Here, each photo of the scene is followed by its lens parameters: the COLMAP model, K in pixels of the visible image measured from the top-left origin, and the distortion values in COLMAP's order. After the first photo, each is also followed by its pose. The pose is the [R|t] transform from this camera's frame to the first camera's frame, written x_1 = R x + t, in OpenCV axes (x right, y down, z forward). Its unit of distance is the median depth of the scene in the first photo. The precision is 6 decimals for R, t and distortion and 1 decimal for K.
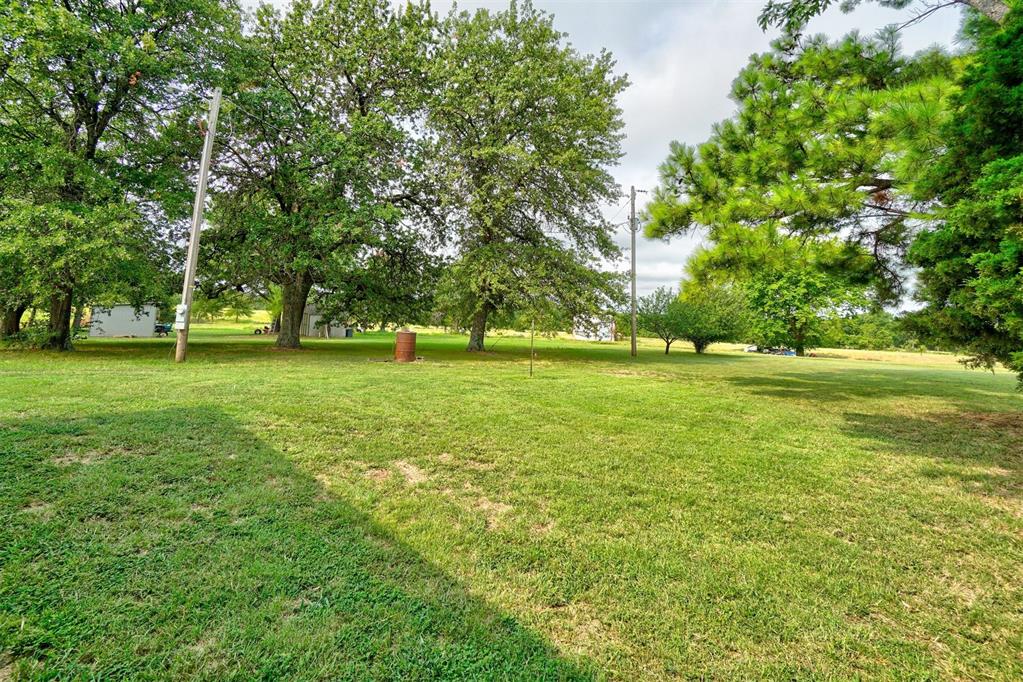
lens RADIAL K [[441.2, 0, 511.8], [0, 441.2, 340.2], [0, 0, 1]] dist [-0.011101, 0.004628]
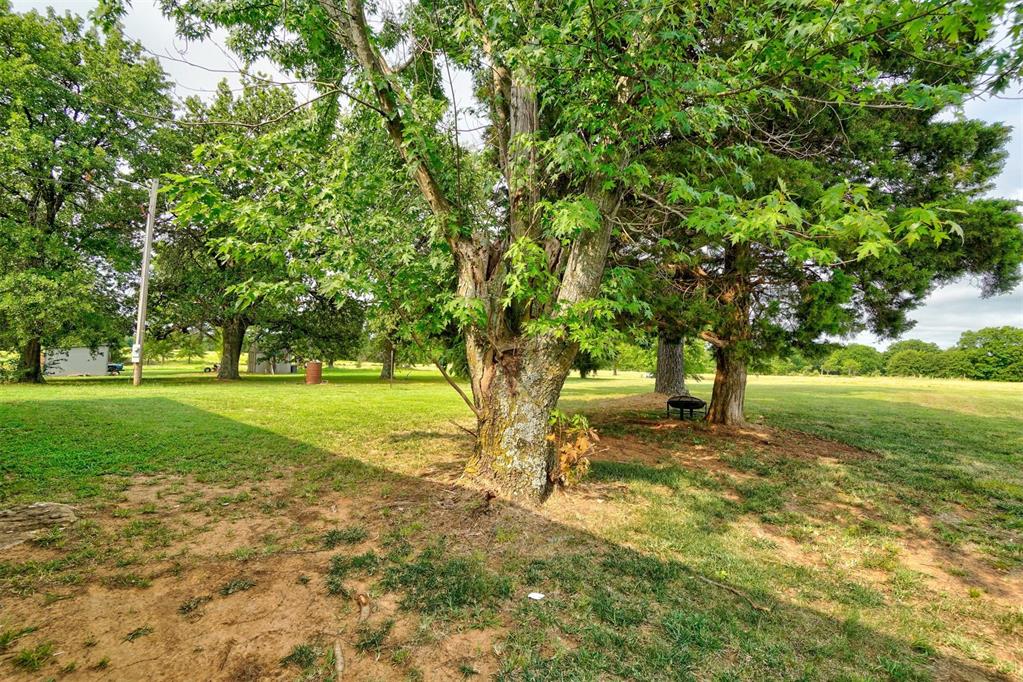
lens RADIAL K [[441.2, 0, 517.5], [0, 441.2, 391.9], [0, 0, 1]] dist [-0.011101, 0.004628]
pose [[0.996689, -0.025743, 0.077126, 0.166479], [0.023061, 0.999105, 0.035474, 0.023390], [-0.077970, -0.033578, 0.996390, -0.236330]]
